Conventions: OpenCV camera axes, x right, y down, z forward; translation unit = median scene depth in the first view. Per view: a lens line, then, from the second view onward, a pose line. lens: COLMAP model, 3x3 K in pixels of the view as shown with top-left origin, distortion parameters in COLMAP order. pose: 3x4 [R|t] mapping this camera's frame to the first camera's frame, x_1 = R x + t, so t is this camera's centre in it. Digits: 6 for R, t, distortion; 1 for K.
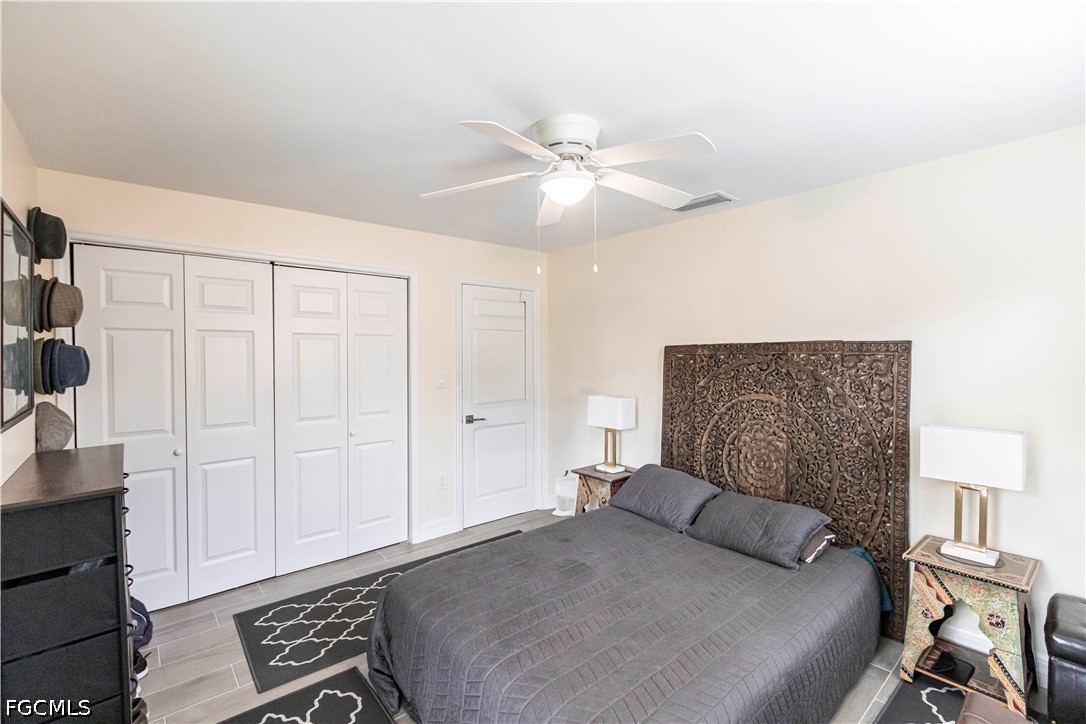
lens RADIAL K [[482.6, 0, 544.9], [0, 482.6, 357.4], [0, 0, 1]] dist [-0.001430, -0.000962]
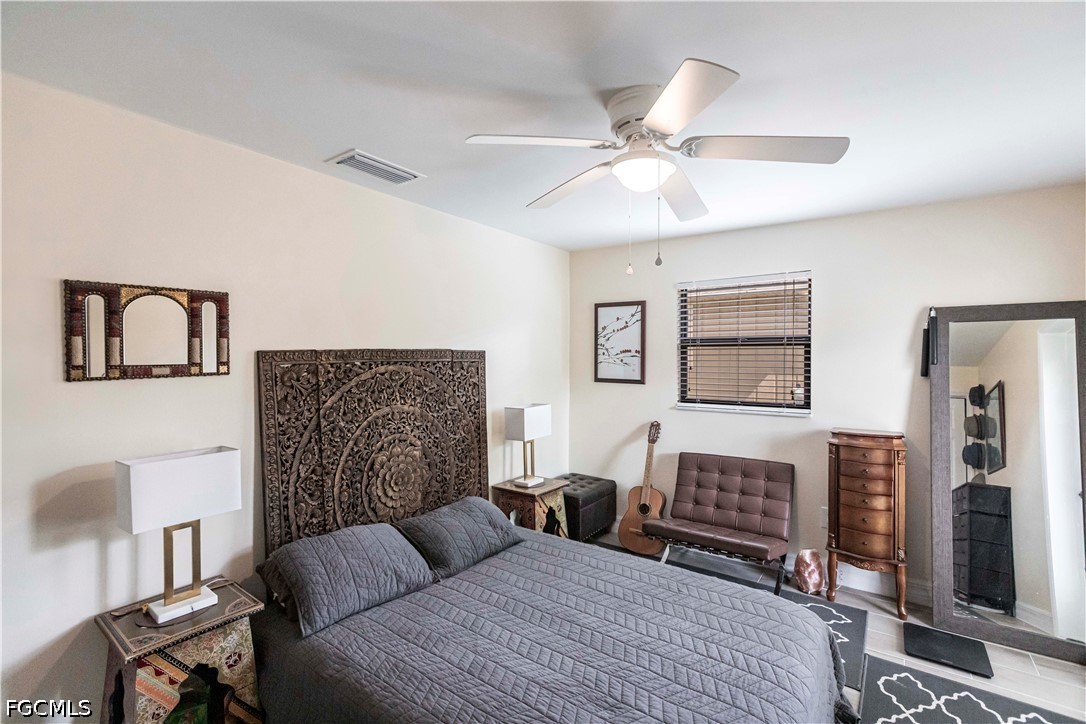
lens RADIAL K [[482.6, 0, 543.0], [0, 482.6, 359.4], [0, 0, 1]] dist [-0.001430, -0.000962]
pose [[-0.233390, -0.005412, 0.972368, -0.485833], [0.013088, 0.999876, 0.008706, -0.015118], [-0.972295, 0.014758, -0.233291, 0.895146]]
